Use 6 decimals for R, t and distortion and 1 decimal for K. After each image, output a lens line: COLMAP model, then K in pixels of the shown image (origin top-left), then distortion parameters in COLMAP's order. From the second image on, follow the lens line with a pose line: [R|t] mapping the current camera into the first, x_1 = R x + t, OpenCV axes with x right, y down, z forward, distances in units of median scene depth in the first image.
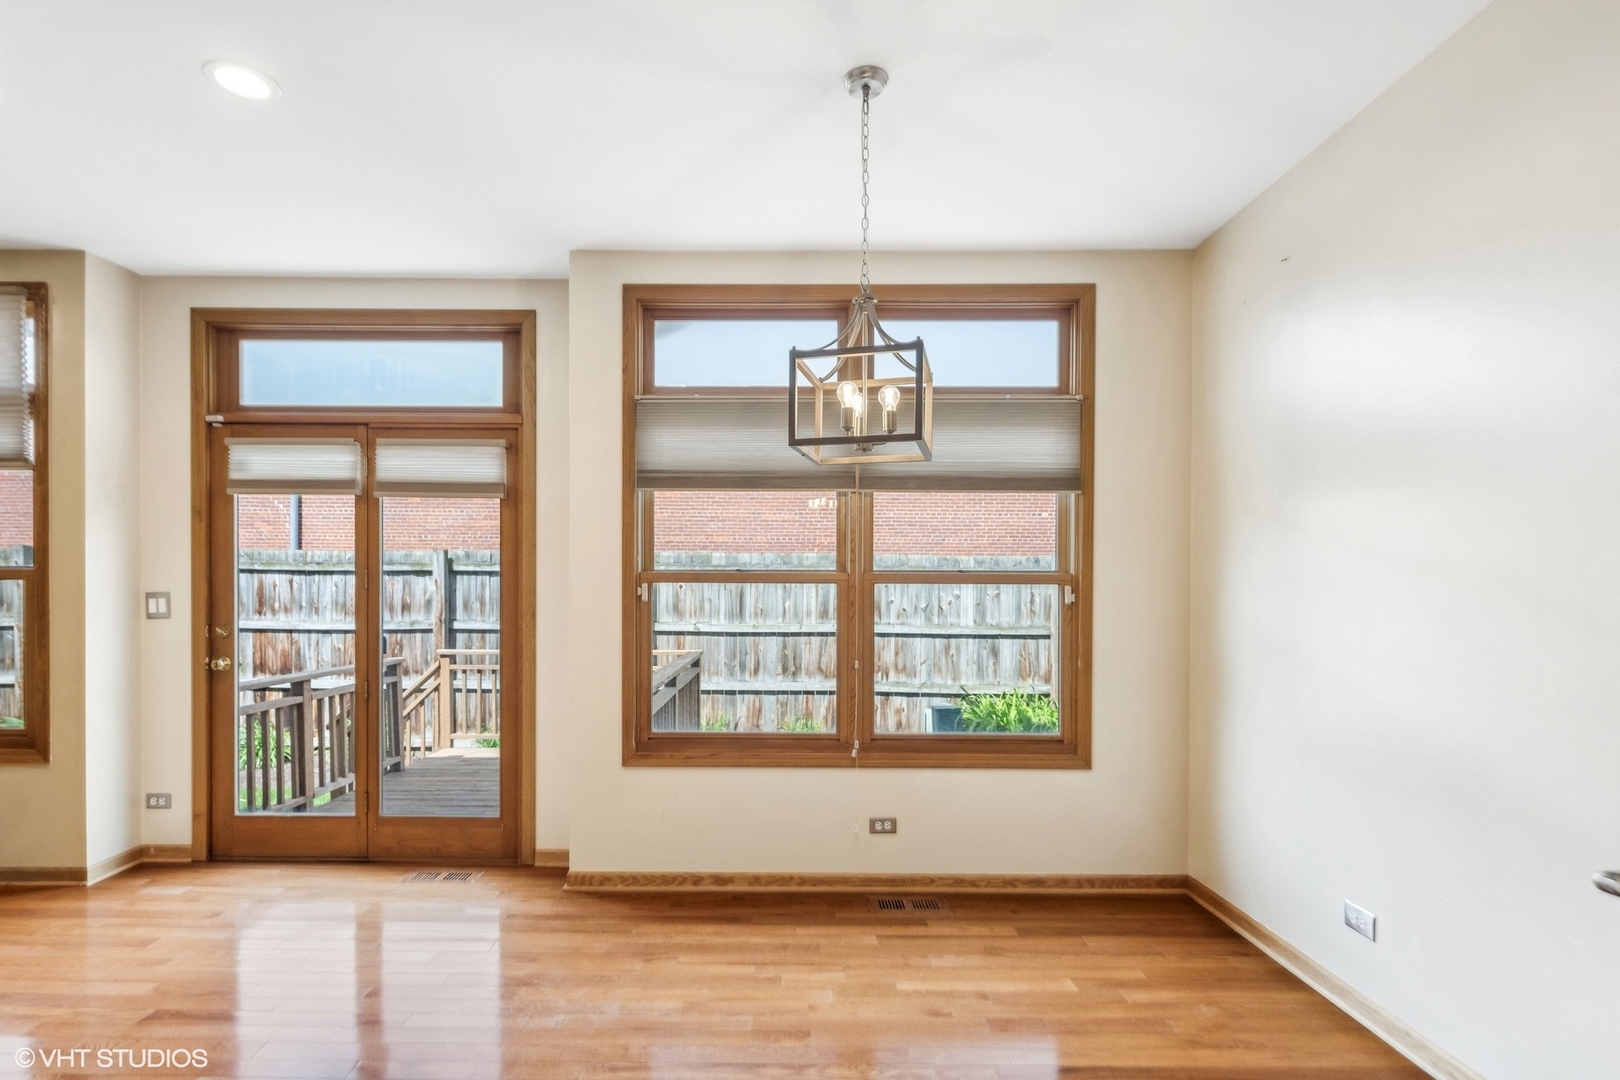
lens RADIAL K [[799.4, 0, 783.3], [0, 799.4, 608.3], [0, 0, 1]] dist [0.010562, -0.007933]
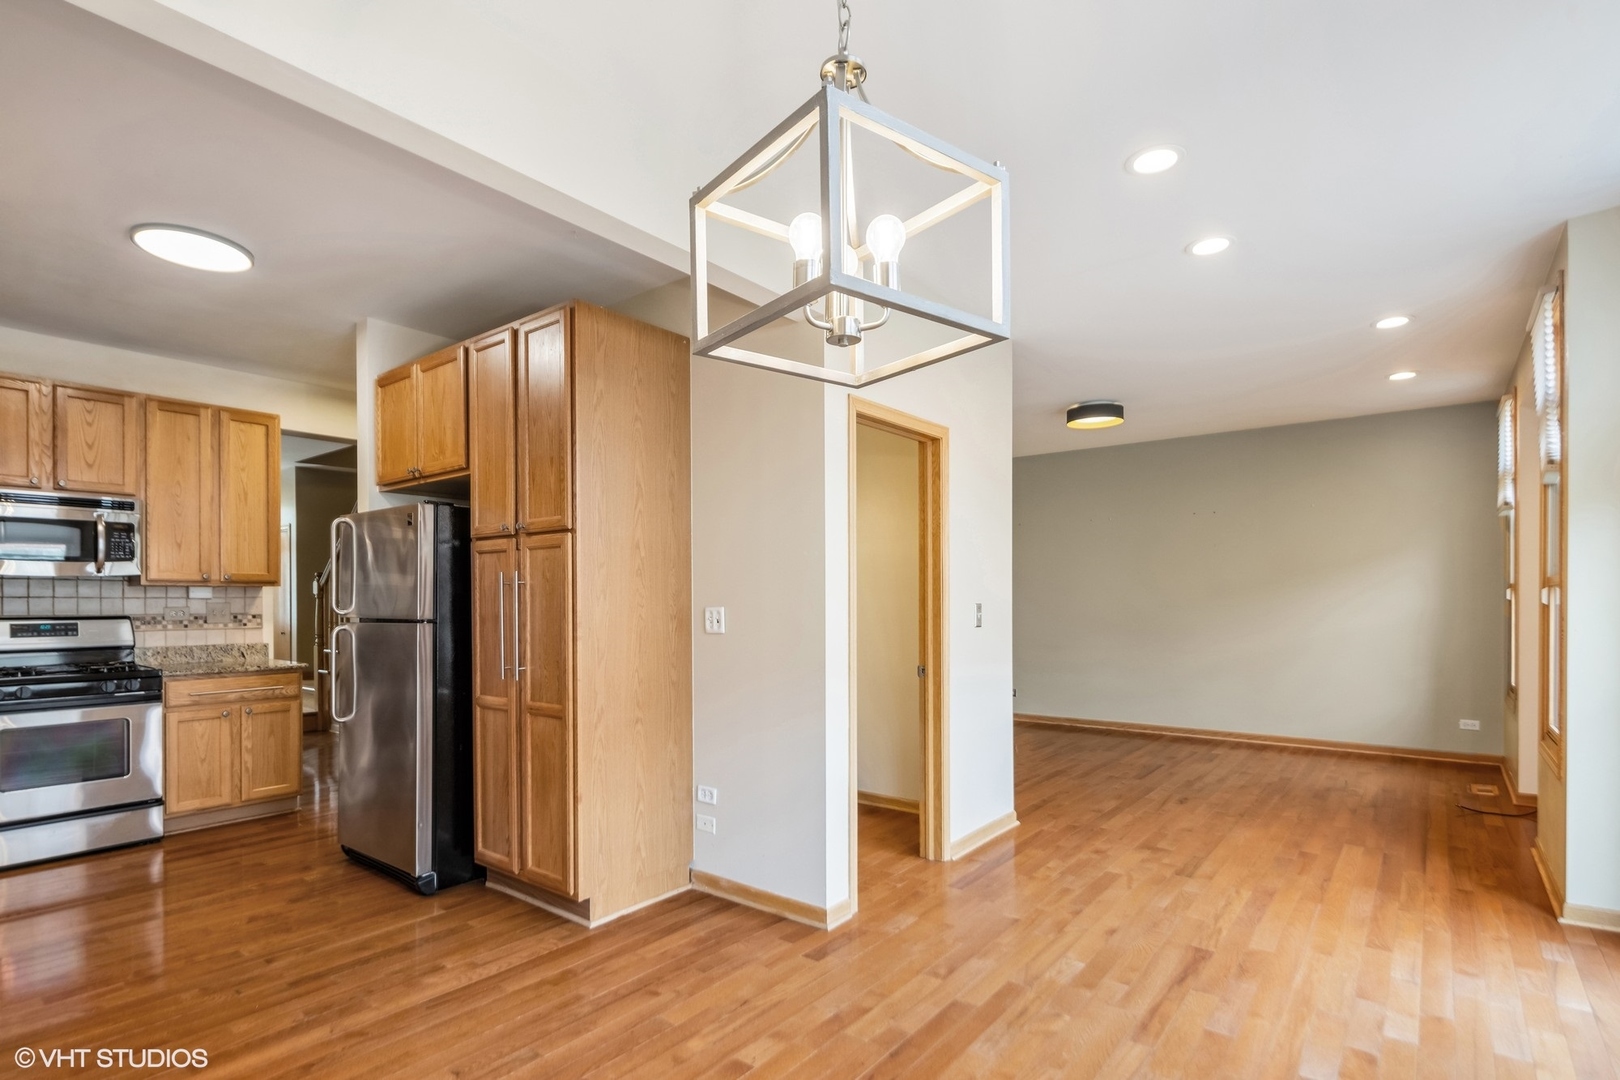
lens RADIAL K [[799.4, 0, 798.4], [0, 799.4, 603.4], [0, 0, 1]] dist [0.010562, -0.007933]
pose [[-0.618957, 0.001753, -0.785423, 0.367093], [-0.010271, 0.999894, 0.010326, -0.013944], [0.785358, 0.014458, -0.618873, 0.863768]]
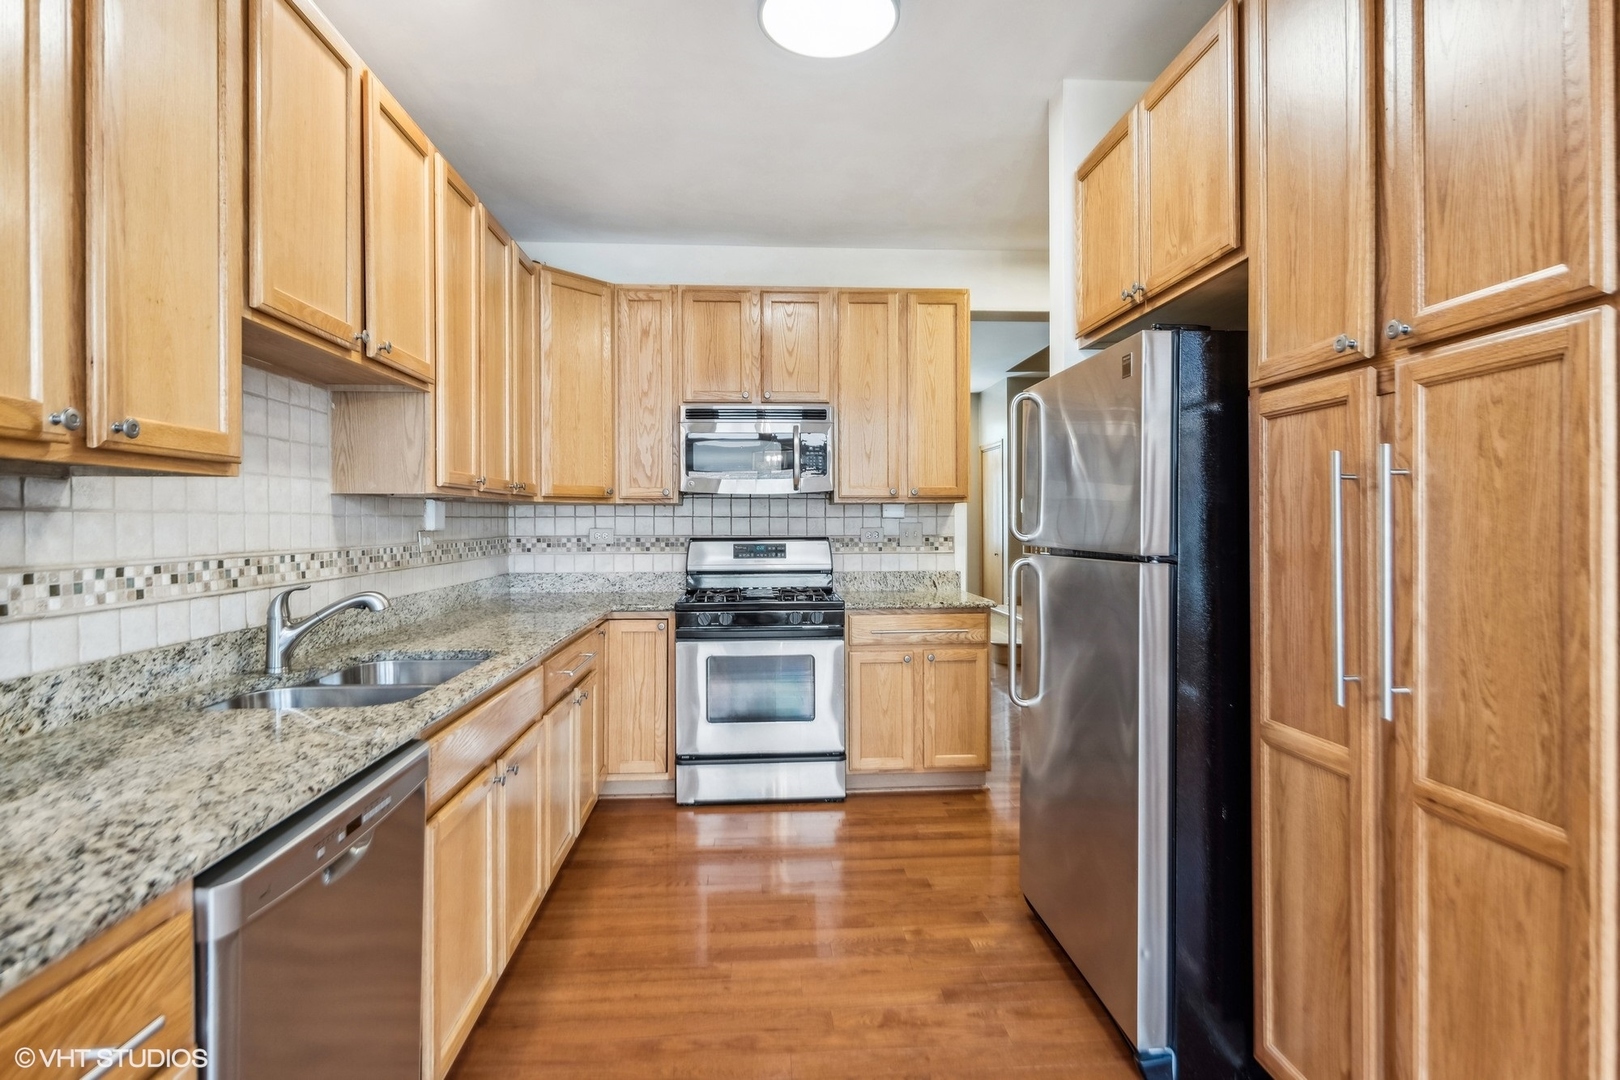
lens RADIAL K [[799.4, 0, 807.9], [0, 799.4, 524.7], [0, 0, 1]] dist [0.010562, -0.007933]
pose [[-0.997251, 0.000916, -0.074089, 0.131720], [-0.000350, 0.999854, 0.017067, -0.007453], [0.074094, 0.017046, -0.997106, 0.378013]]
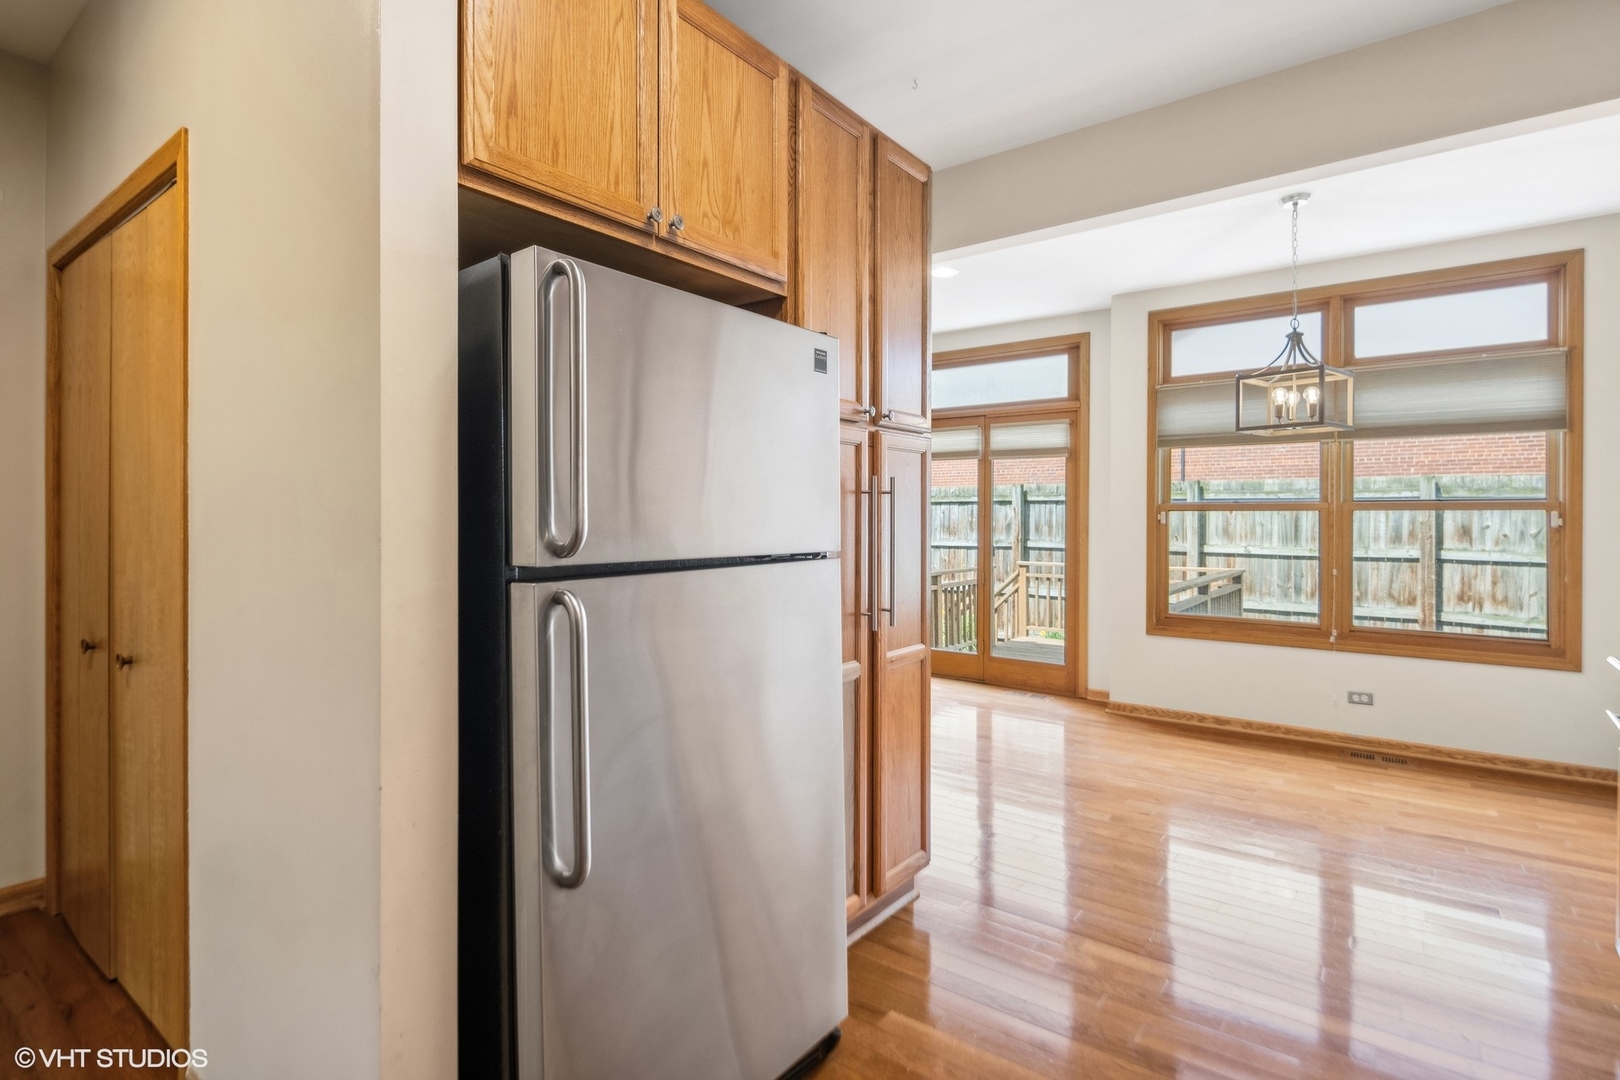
lens RADIAL K [[799.4, 0, 801.1], [0, 799.4, 520.6], [0, 0, 1]] dist [0.010562, -0.007933]
pose [[0.792022, -0.000274, -0.610492, 0.196325], [-0.009349, 0.999877, -0.012577, 0.009953], [0.610420, 0.015668, 0.791923, -0.567073]]
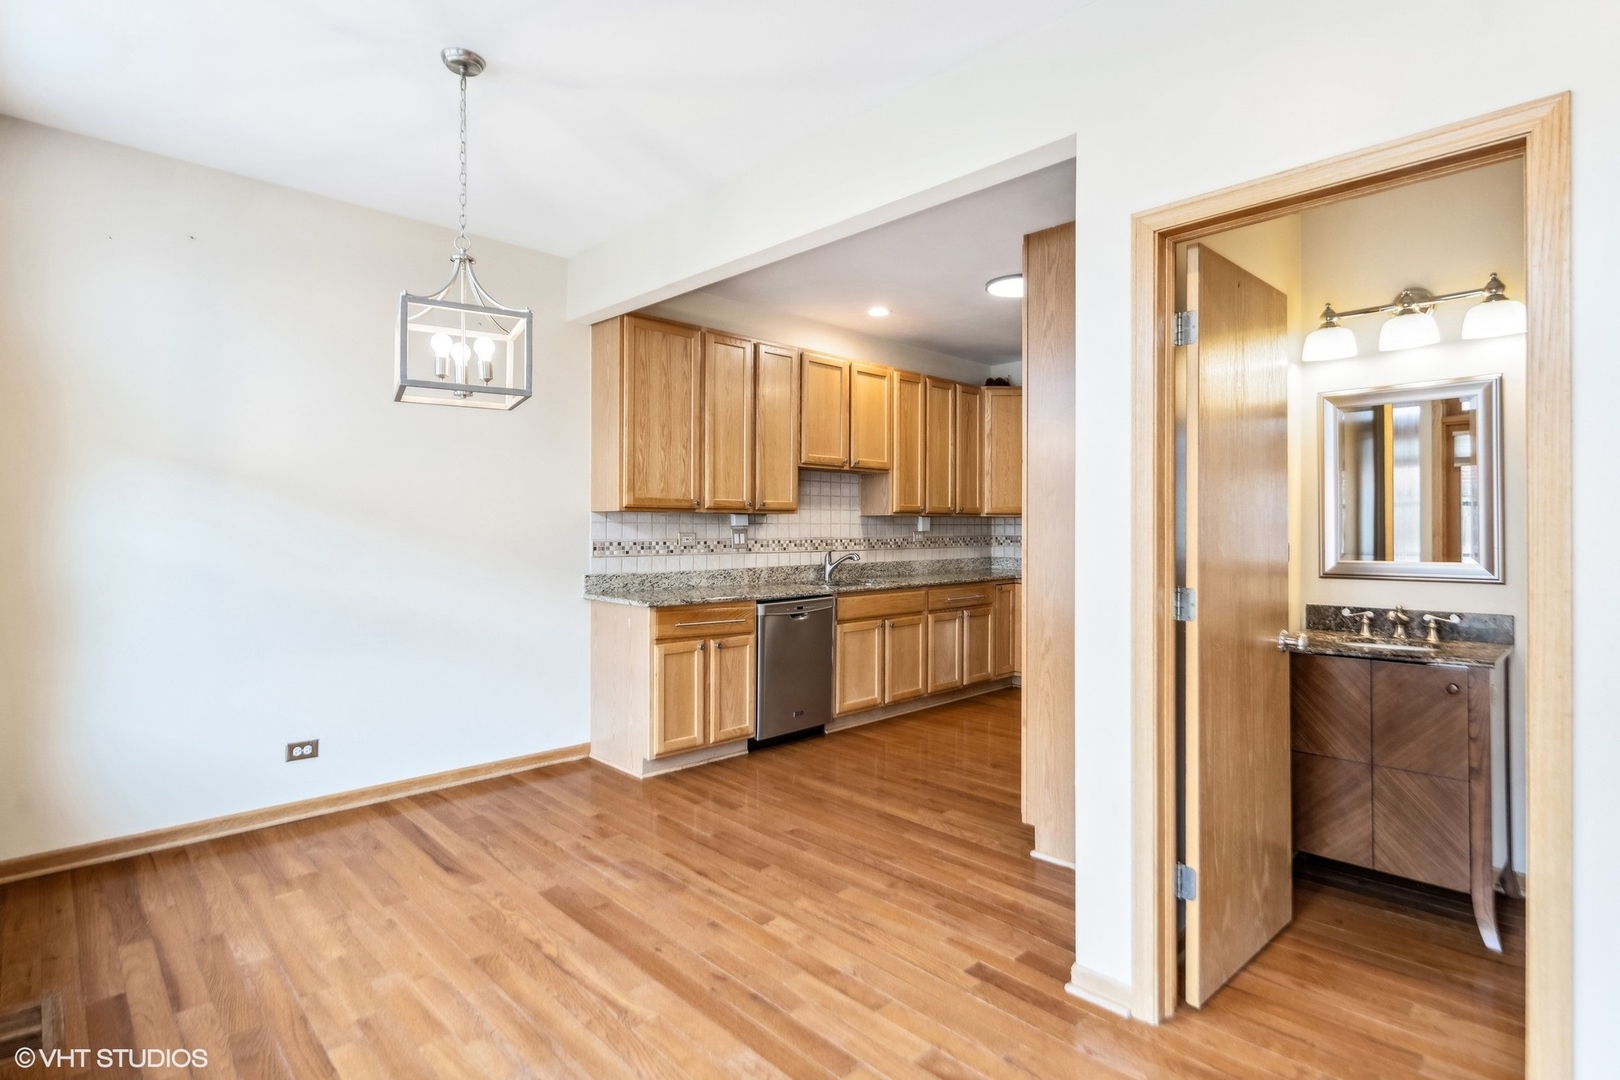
lens RADIAL K [[799.4, 0, 810.4], [0, 799.4, 525.5], [0, 0, 1]] dist [0.010562, -0.007933]
pose [[-0.699157, -0.003206, 0.714961, -0.662190], [0.005588, 0.999935, 0.009949, -0.019141], [-0.714946, 0.010951, -0.699094, 0.932652]]
